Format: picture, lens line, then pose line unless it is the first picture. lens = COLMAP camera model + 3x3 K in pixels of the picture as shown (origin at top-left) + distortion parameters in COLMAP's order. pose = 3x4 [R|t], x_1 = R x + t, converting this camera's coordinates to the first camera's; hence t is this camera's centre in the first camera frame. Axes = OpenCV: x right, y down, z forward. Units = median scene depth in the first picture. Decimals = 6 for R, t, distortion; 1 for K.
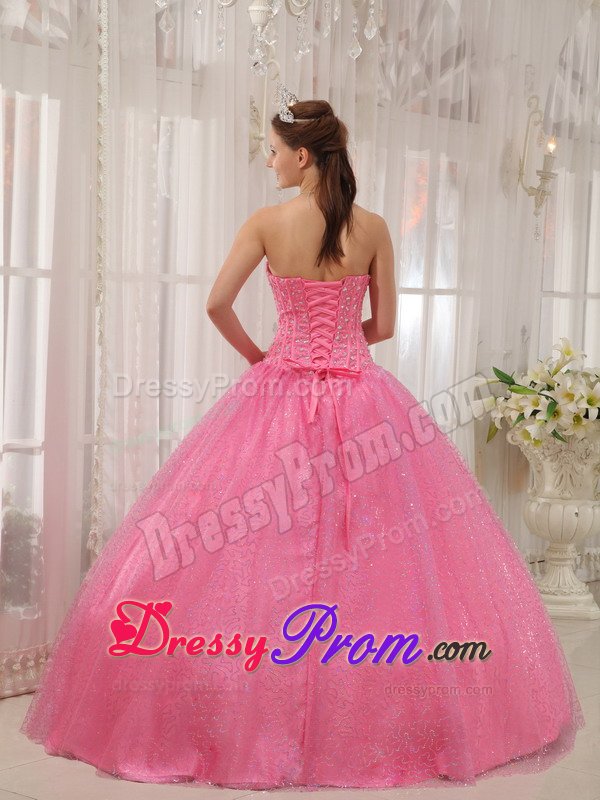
lens RADIAL K [[1611.6, 0, 300.0], [0, 1611.6, 400.0], [0, 0, 1]] dist [0.185308, 0.016117]
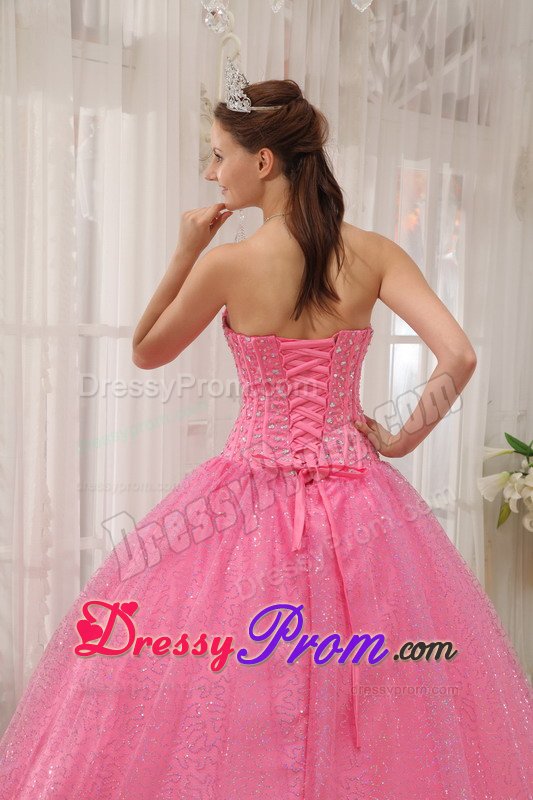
lens RADIAL K [[1679.2, 0, 266.5], [0, 1679.2, 400.0], [0, 0, 1]] dist [0.291351, -0.046107]
pose [[0.999926, -0.000701, 0.012158, -0.009741], [0.000938, 0.999811, -0.019440, -0.026145], [-0.012142, 0.019449, 0.999737, 0.216267]]
